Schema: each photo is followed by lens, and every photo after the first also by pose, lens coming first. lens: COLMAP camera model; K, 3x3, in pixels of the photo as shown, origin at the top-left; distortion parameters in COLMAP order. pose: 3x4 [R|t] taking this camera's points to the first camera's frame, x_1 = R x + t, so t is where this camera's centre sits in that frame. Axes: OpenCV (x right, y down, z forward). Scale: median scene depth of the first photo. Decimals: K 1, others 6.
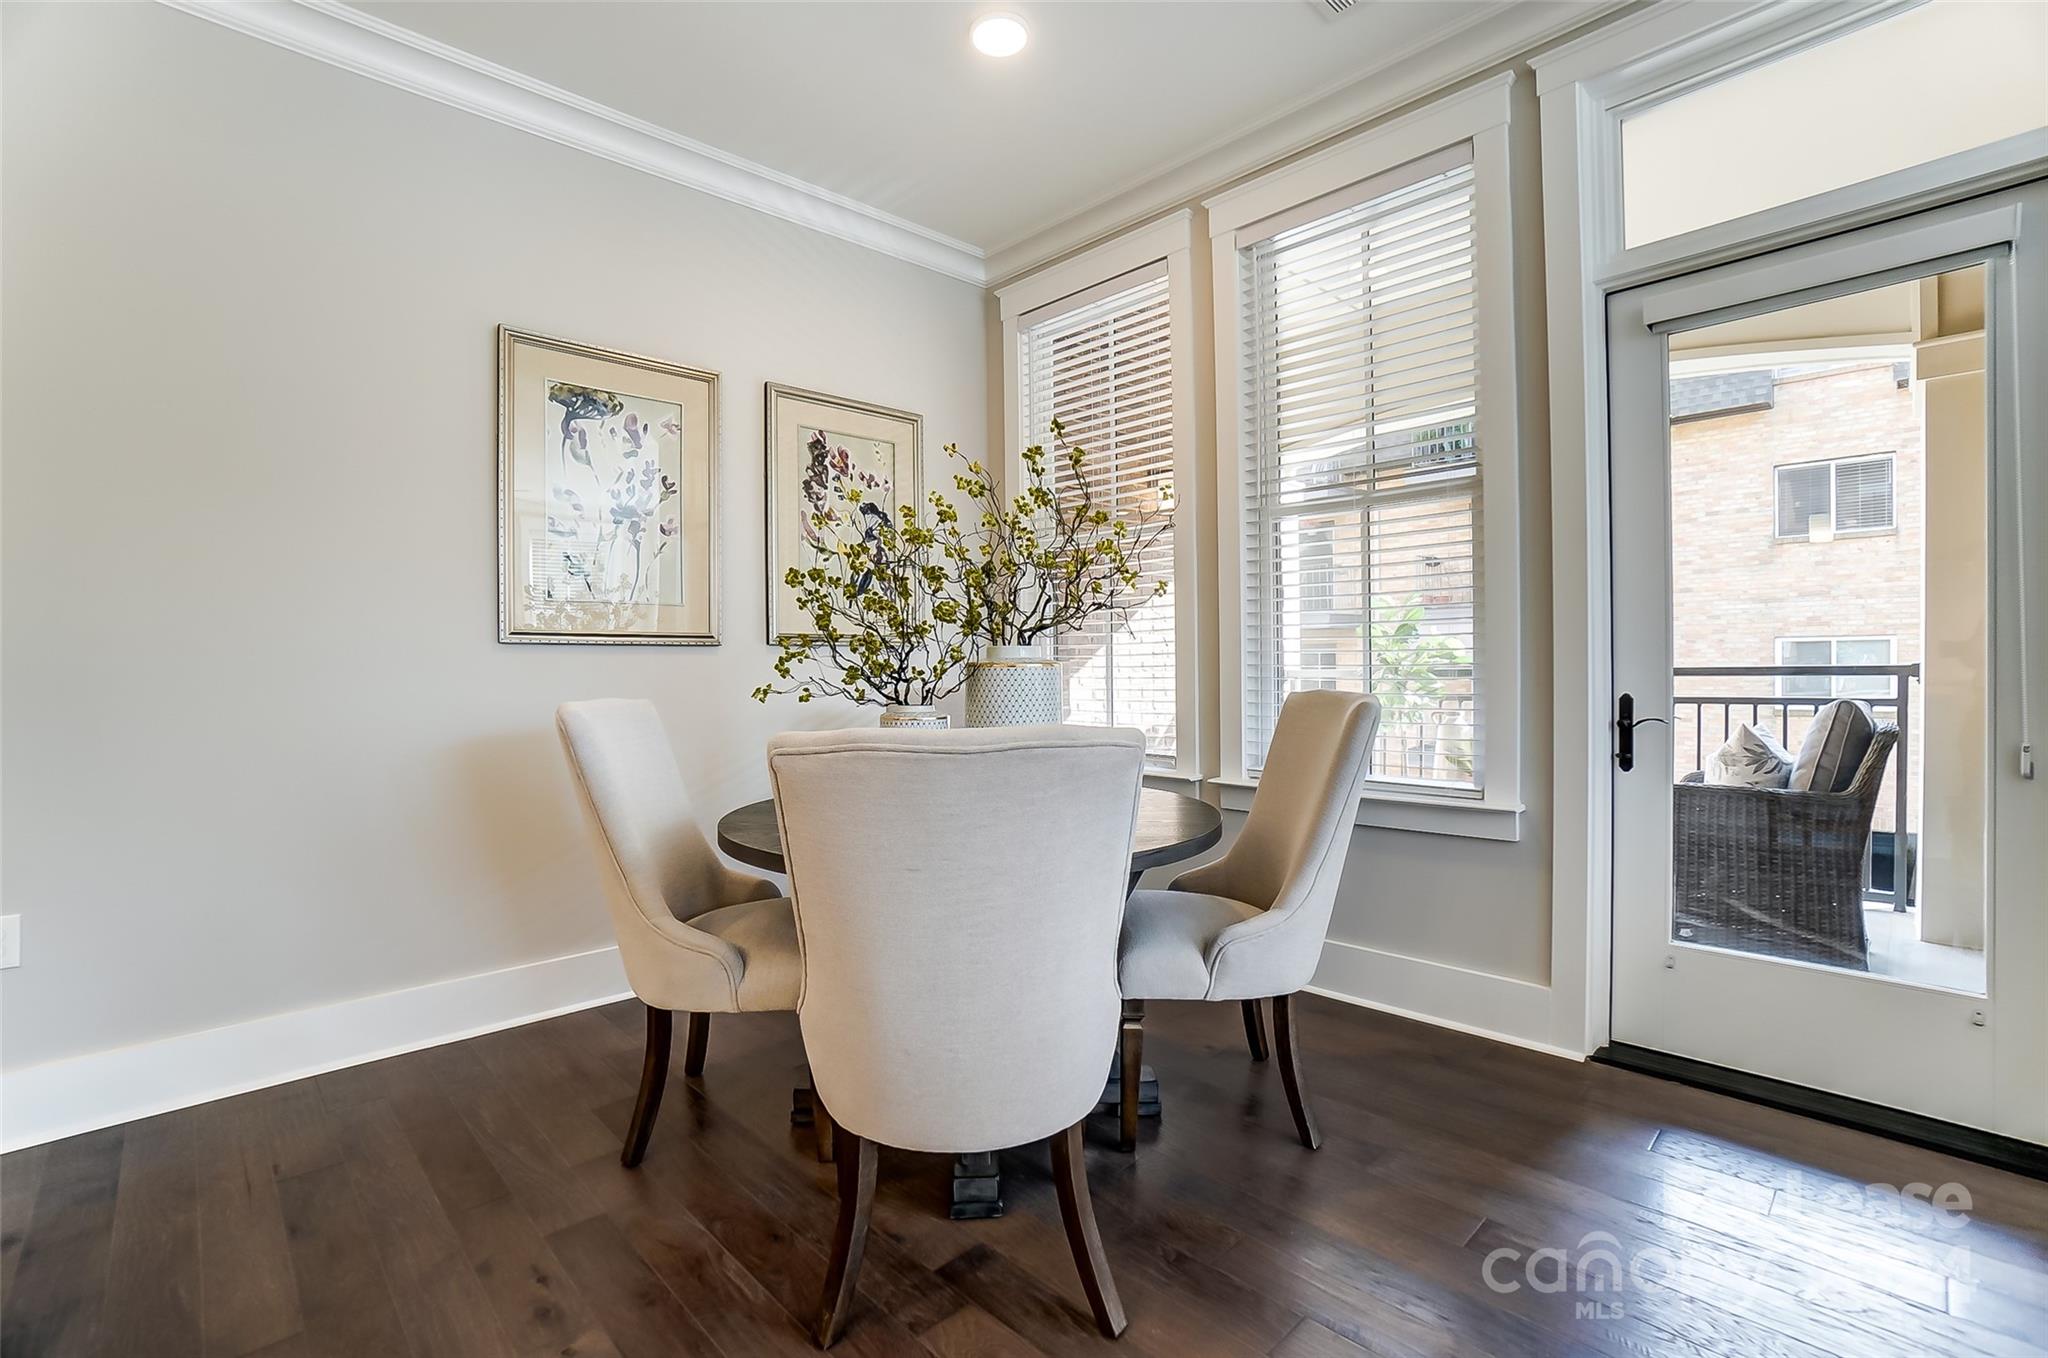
lens RADIAL K [[921.9, 0, 1011.2], [0, 921.9, 681.3], [0, 0, 1]] dist [-0.055321, 0.016264]
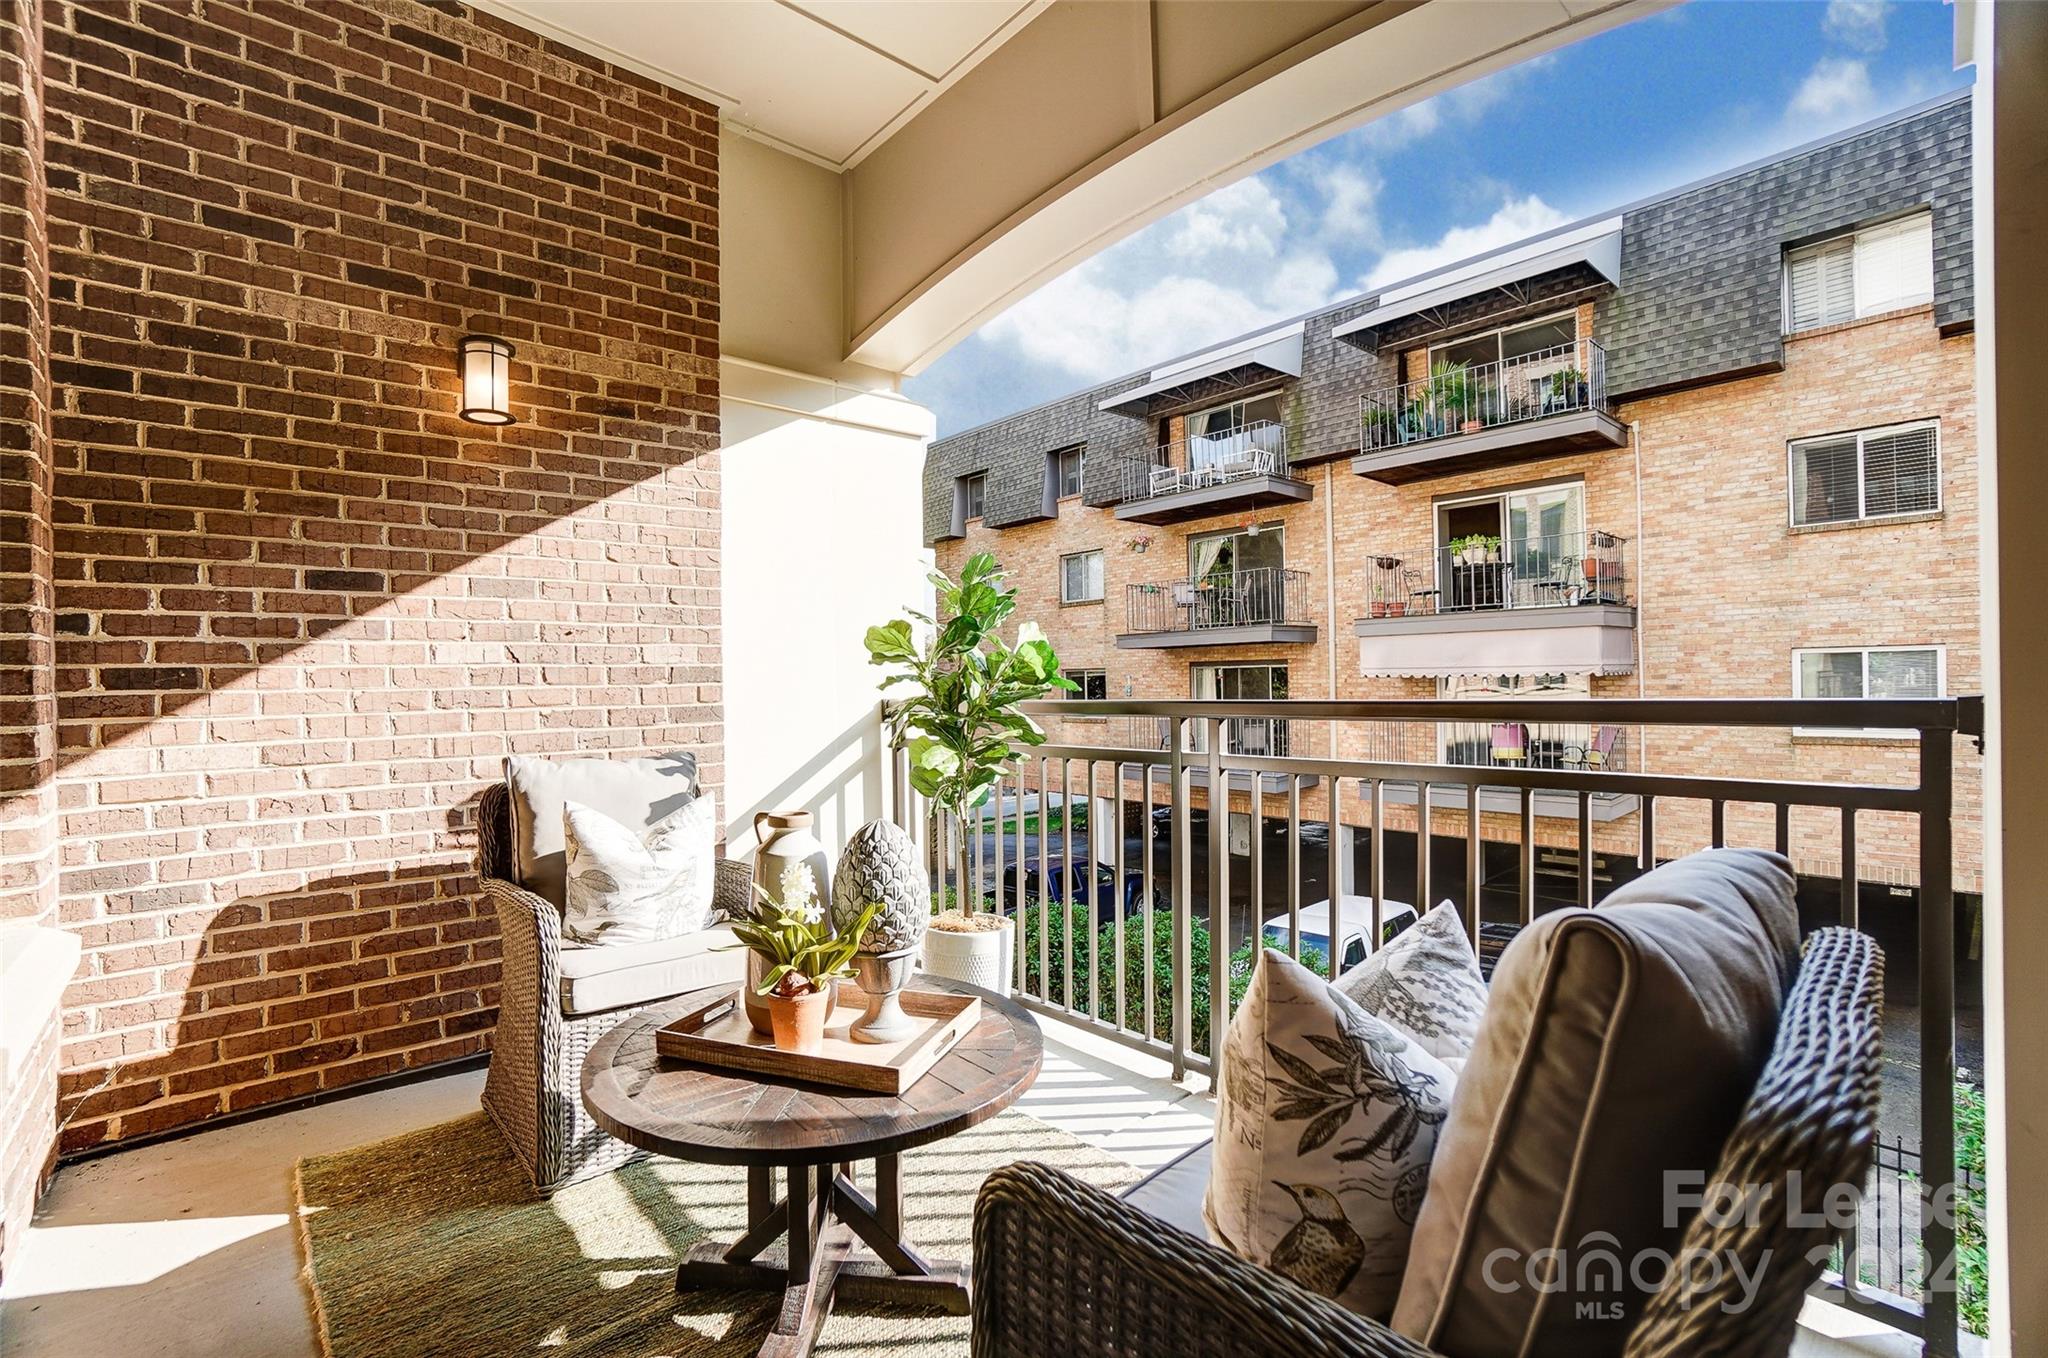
lens RADIAL K [[921.9, 0, 1003.4], [0, 921.9, 683.7], [0, 0, 1]] dist [-0.055321, 0.016264]
pose [[0.999369, -0.004366, -0.035259, 0.165468], [0.003754, 0.999841, -0.017413, -0.005390], [0.035329, 0.017269, 0.999227, 0.161874]]
